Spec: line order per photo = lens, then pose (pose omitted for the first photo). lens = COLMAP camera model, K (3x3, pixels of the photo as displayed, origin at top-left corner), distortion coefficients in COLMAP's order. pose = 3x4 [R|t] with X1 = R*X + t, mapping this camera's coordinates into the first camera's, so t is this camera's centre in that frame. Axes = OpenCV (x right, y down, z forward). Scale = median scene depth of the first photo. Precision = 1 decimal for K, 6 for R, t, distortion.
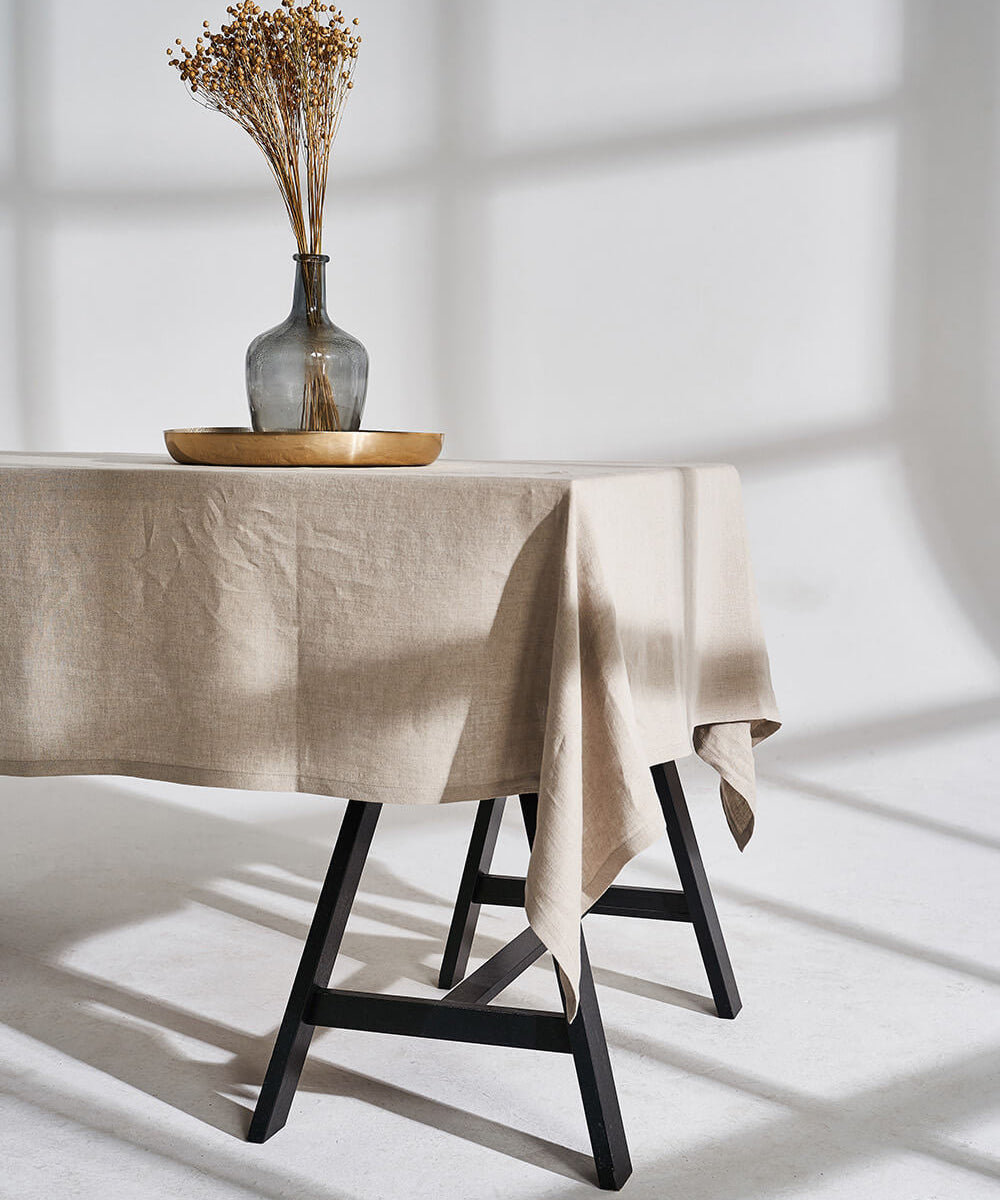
lens RADIAL K [[2699.3, 0, 500.0], [0, 2699.3, 600.0], [0, 0, 1]] dist [-0.768351, 9.420582]
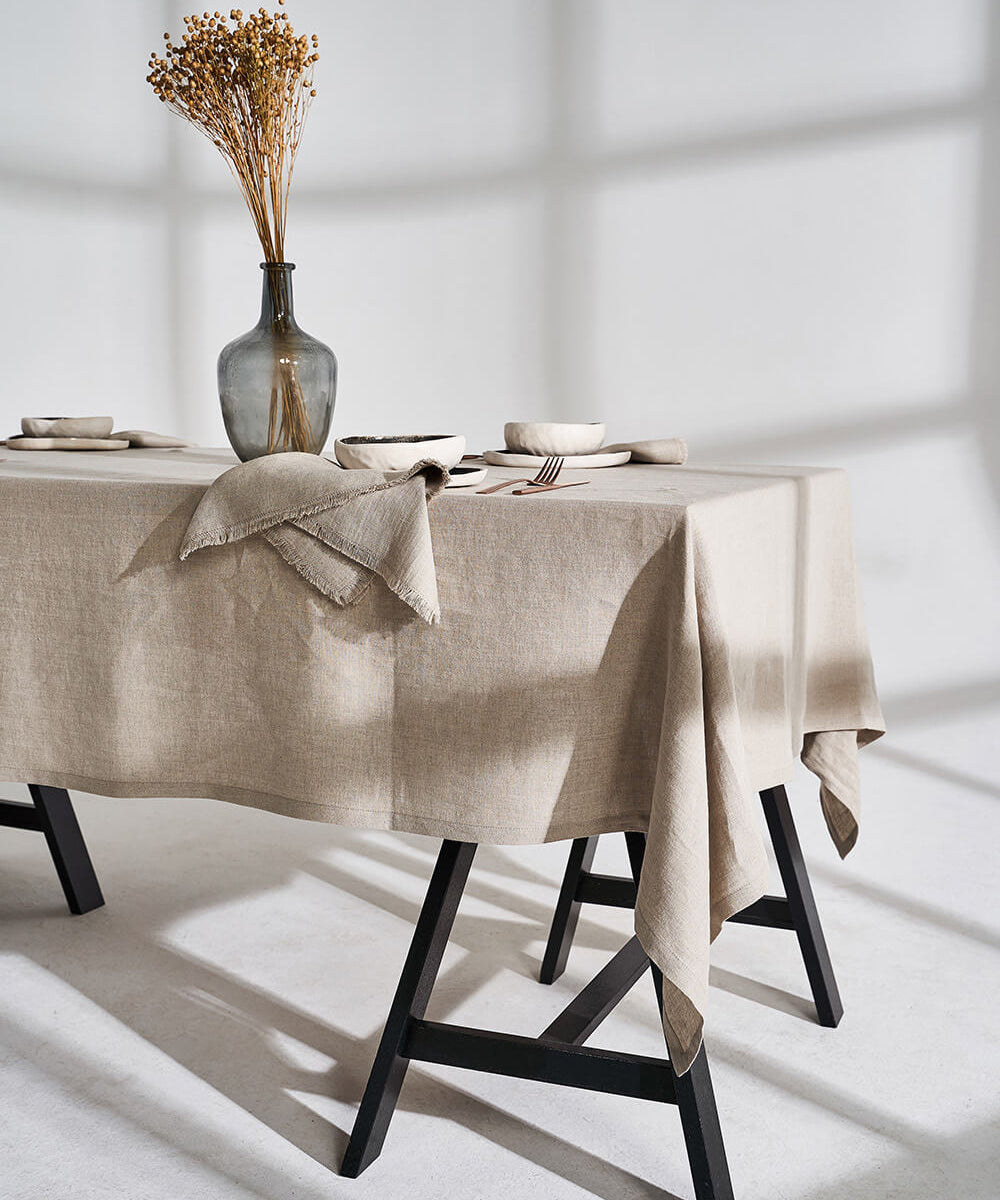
lens RADIAL K [[2158.1, 0, 496.7], [0, 2158.1, 618.2], [0, 0, 1]] dist [0.046799, -0.132521]
pose [[0.998816, 0.010483, -0.047510, -0.002382], [-0.008357, 0.998964, 0.044730, -0.035769], [0.047929, -0.044280, 0.997869, 0.222144]]
